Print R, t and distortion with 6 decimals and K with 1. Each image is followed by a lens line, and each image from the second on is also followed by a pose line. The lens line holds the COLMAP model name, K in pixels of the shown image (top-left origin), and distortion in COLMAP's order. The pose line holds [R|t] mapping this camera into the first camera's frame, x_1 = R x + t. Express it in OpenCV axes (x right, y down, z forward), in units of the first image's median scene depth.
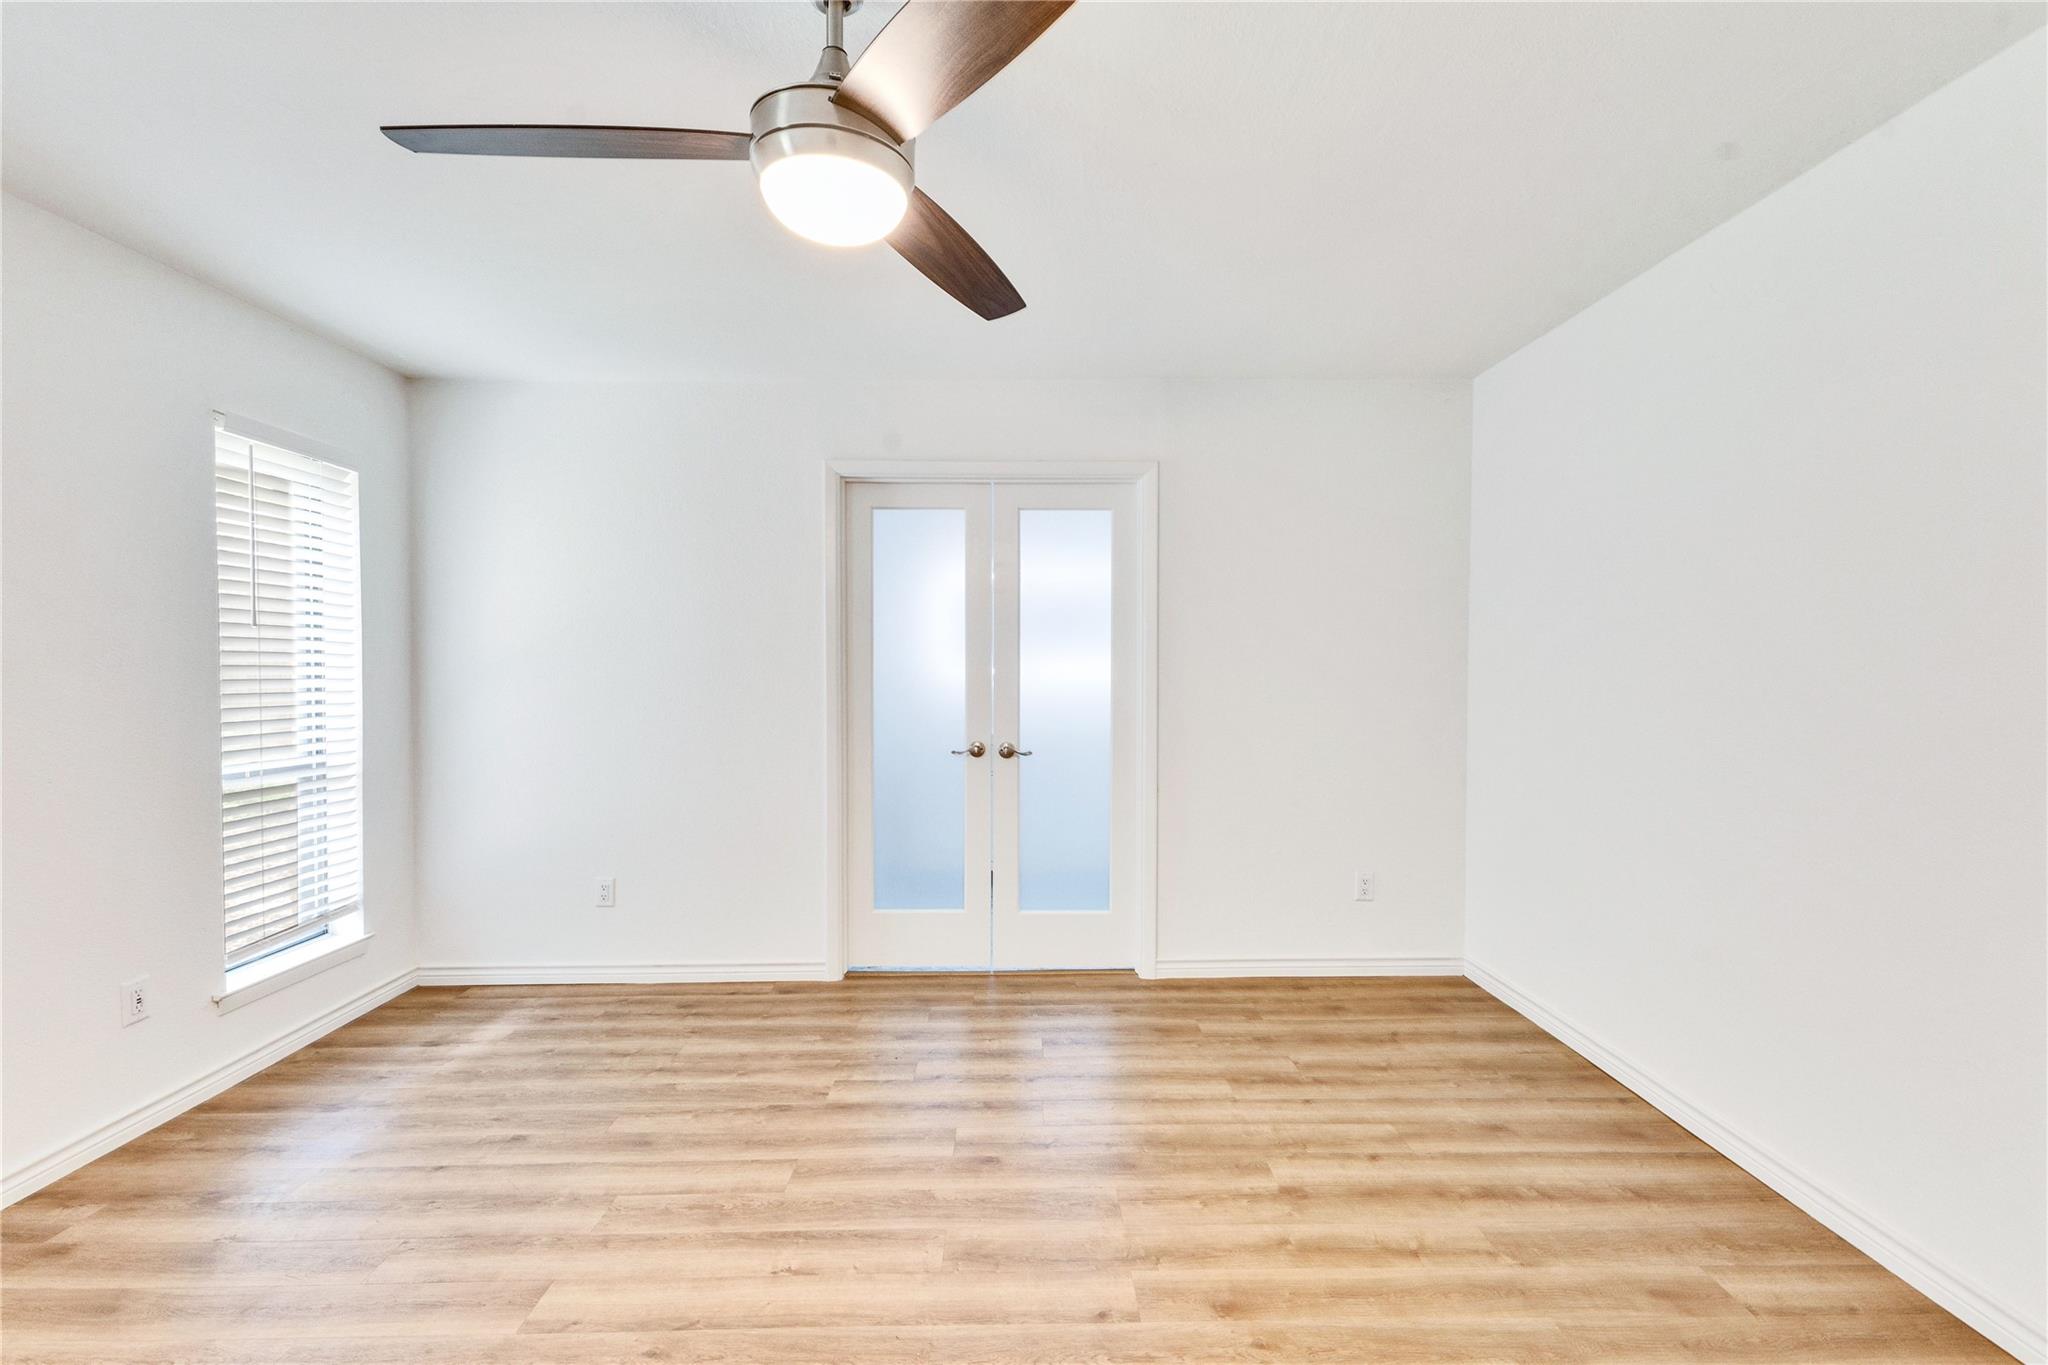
lens RADIAL K [[893.2, 0, 1017.5], [0, 893.2, 676.8], [0, 0, 1]] dist [0.011843, -0.004289]
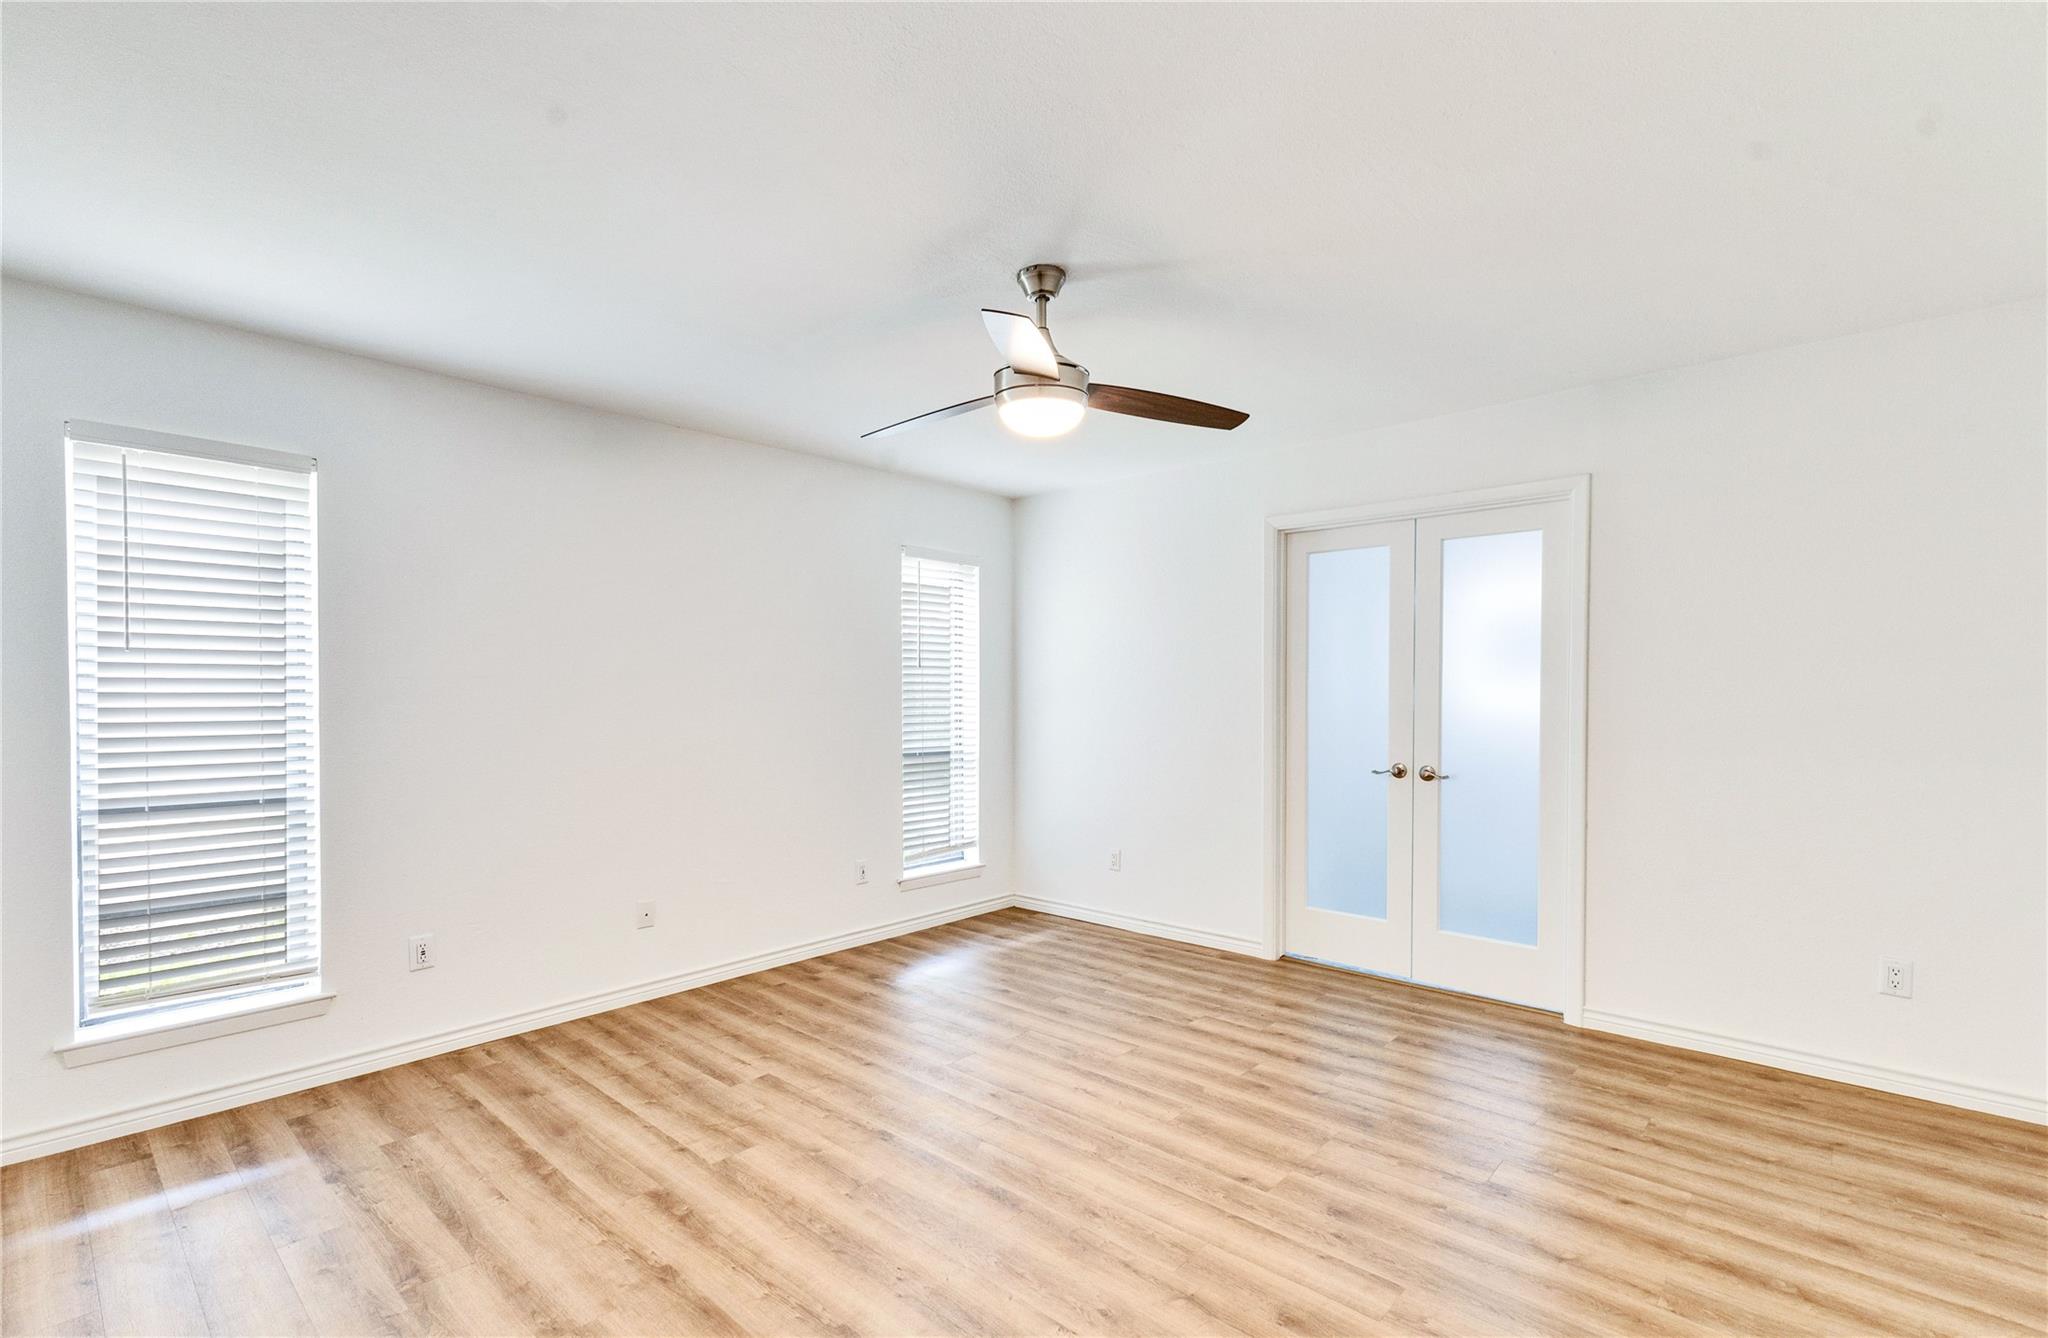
lens RADIAL K [[959.0, 0, 1016.8], [0, 959.0, 682.8], [0, 0, 1]] dist [0.001542, 0.000832]
pose [[0.715381, -0.004076, -0.698723, 0.516084], [-0.012106, 0.999761, -0.018226, 0.004459], [0.698630, 0.021498, 0.715160, -0.161529]]
